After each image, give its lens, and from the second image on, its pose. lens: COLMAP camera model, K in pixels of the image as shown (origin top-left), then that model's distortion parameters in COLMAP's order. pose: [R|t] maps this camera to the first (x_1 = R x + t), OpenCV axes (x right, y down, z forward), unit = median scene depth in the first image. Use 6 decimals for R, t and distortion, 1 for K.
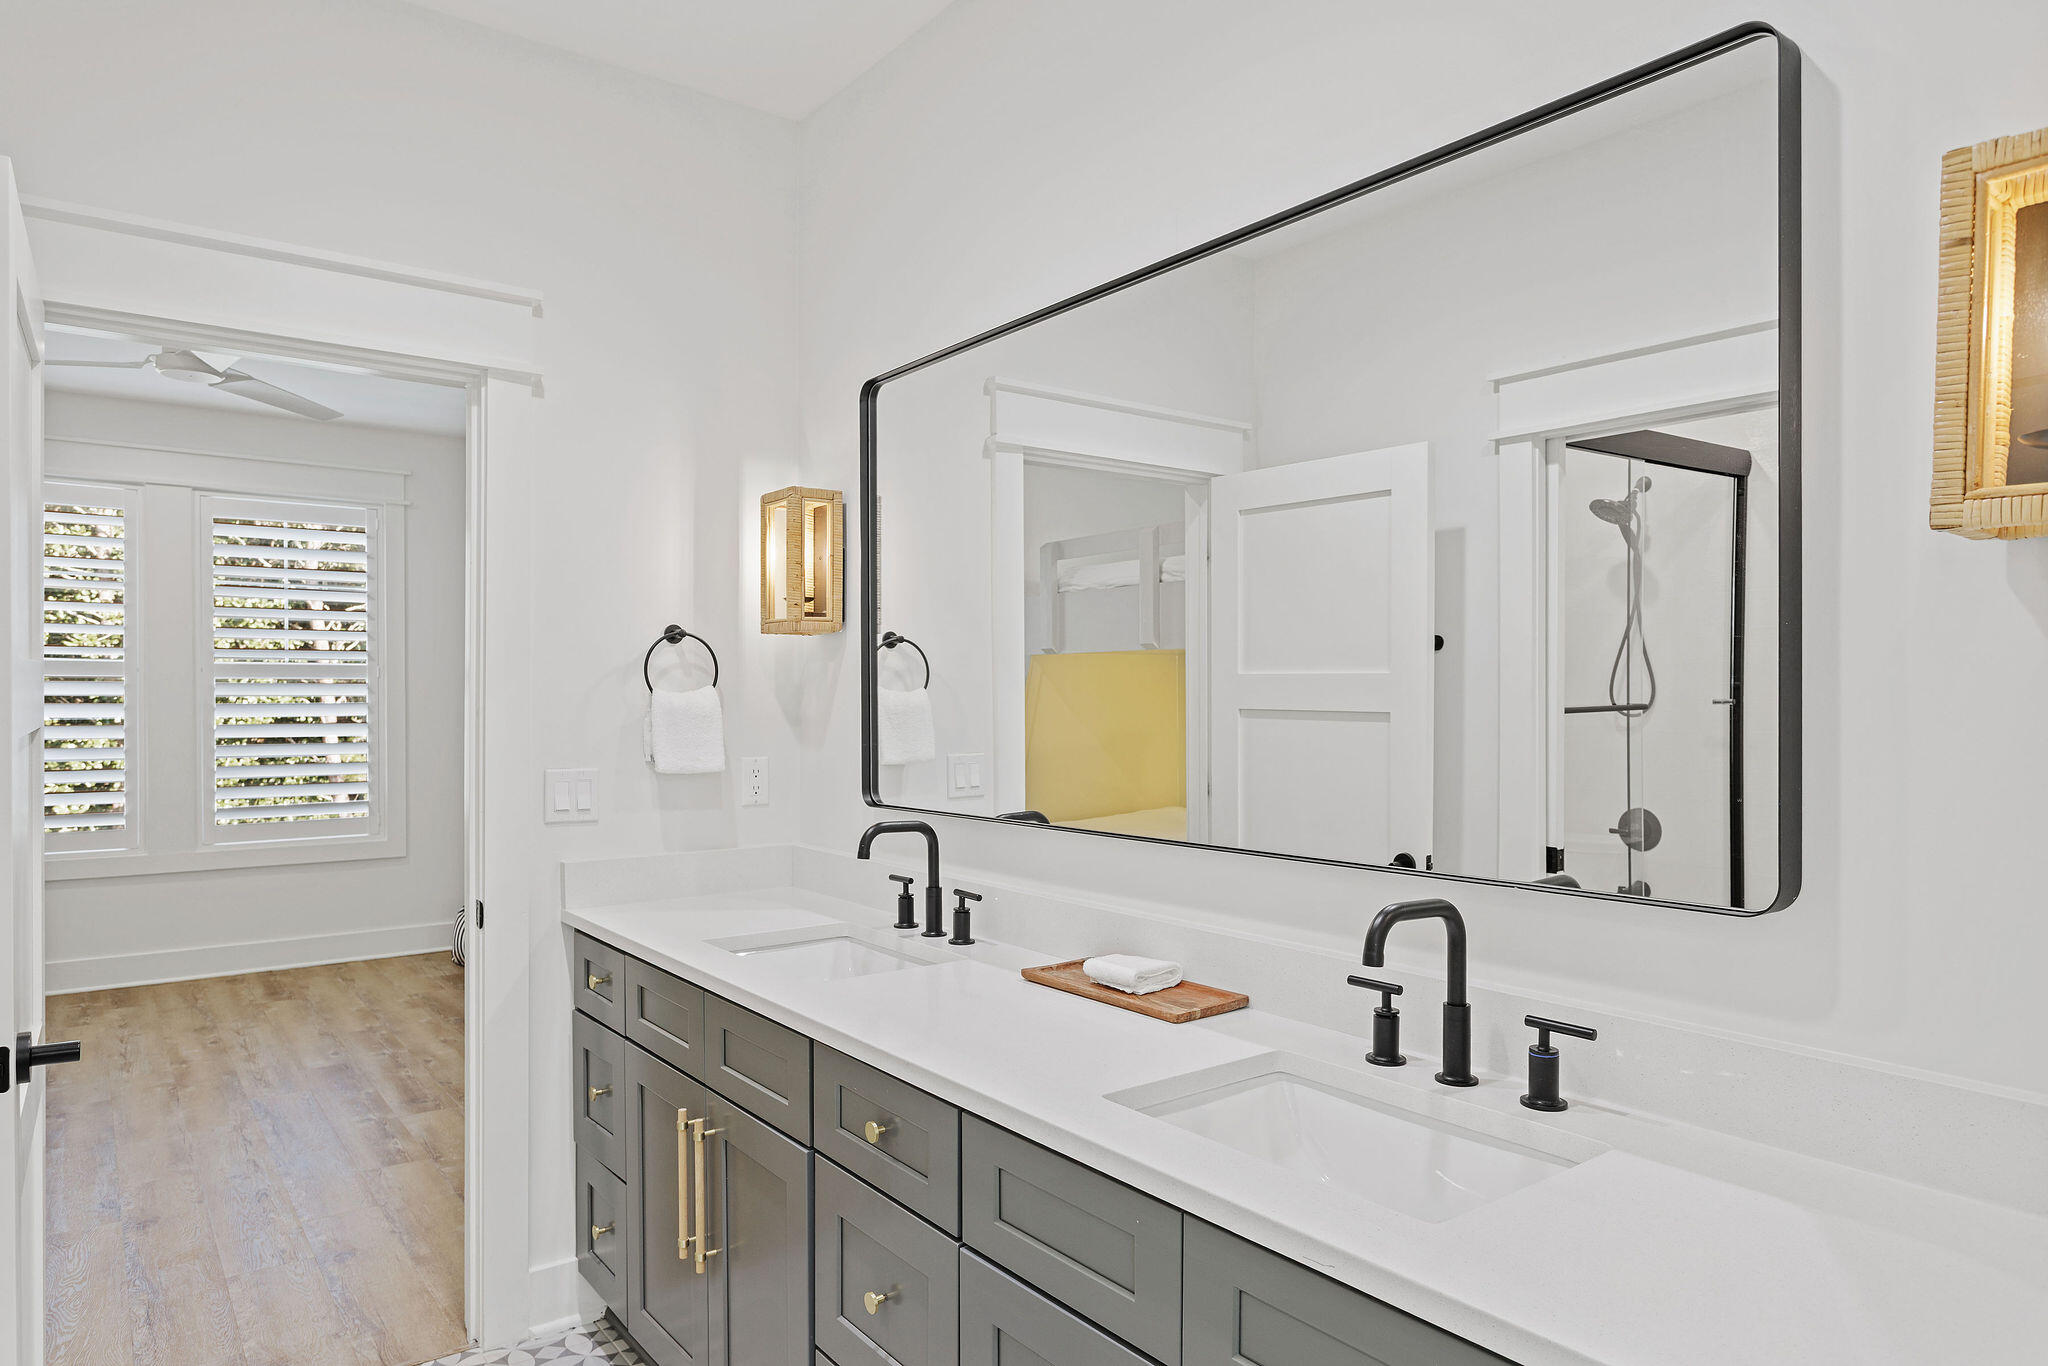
lens RADIAL K [[1270.1, 0, 1021.9], [0, 1270.1, 723.7], [0, 0, 1]] dist [-0.007429, -0.002296]
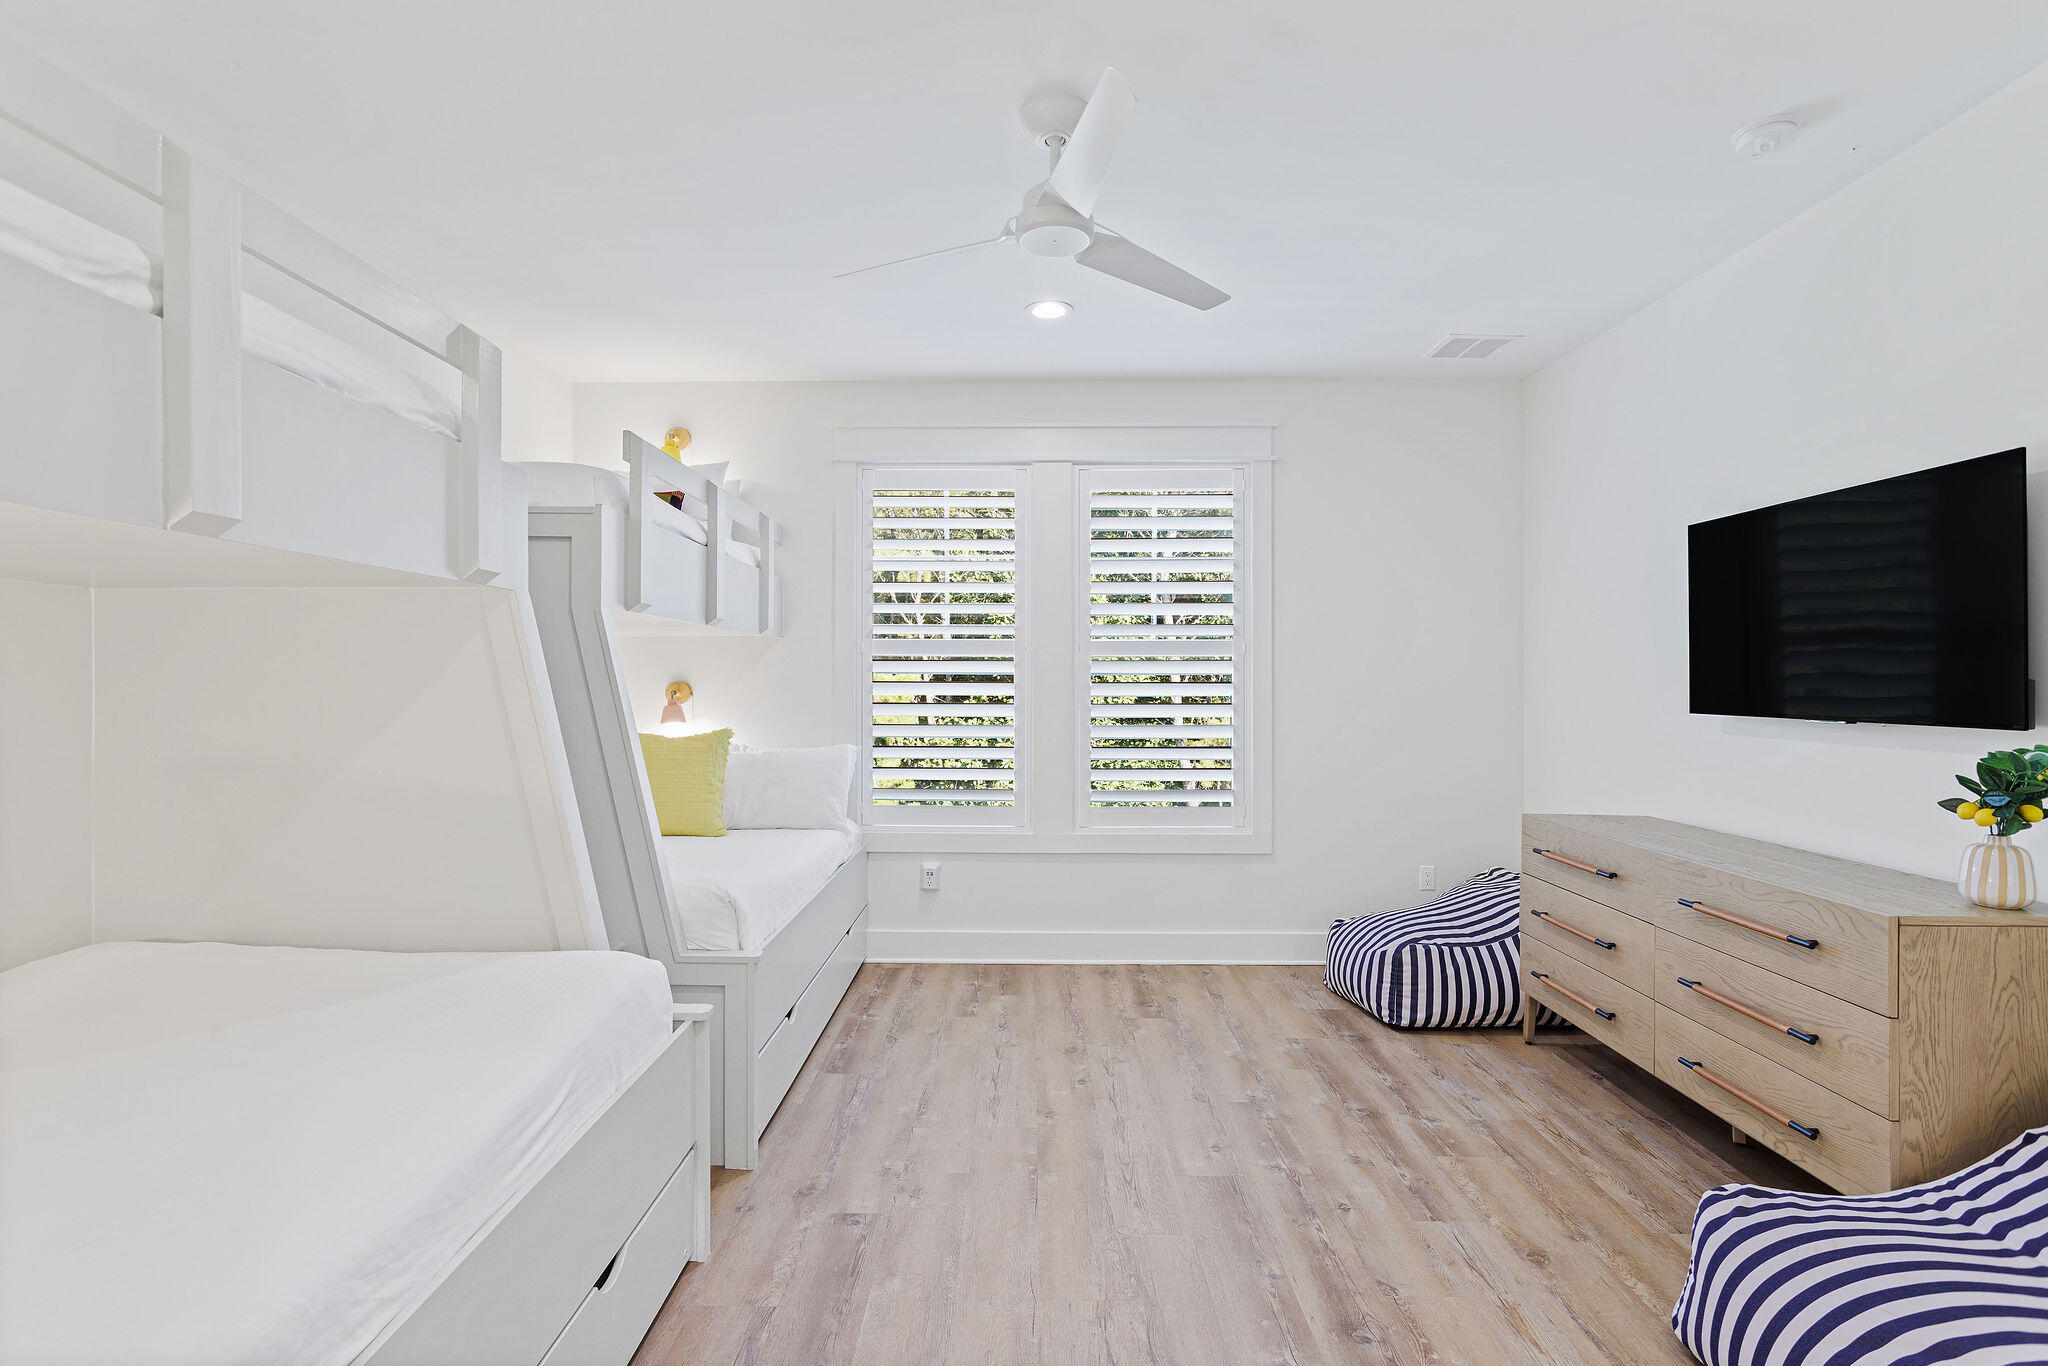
lens RADIAL K [[980.2, 0, 1021.0], [0, 980.2, 689.7], [0, 0, 1]] dist [0.006740, 0.001899]
pose [[0.796220, 0.002945, -0.605000, -0.246622], [-0.006840, 0.999968, -0.004134, -0.007177], [0.604969, 0.007430, 0.796214, 0.404175]]
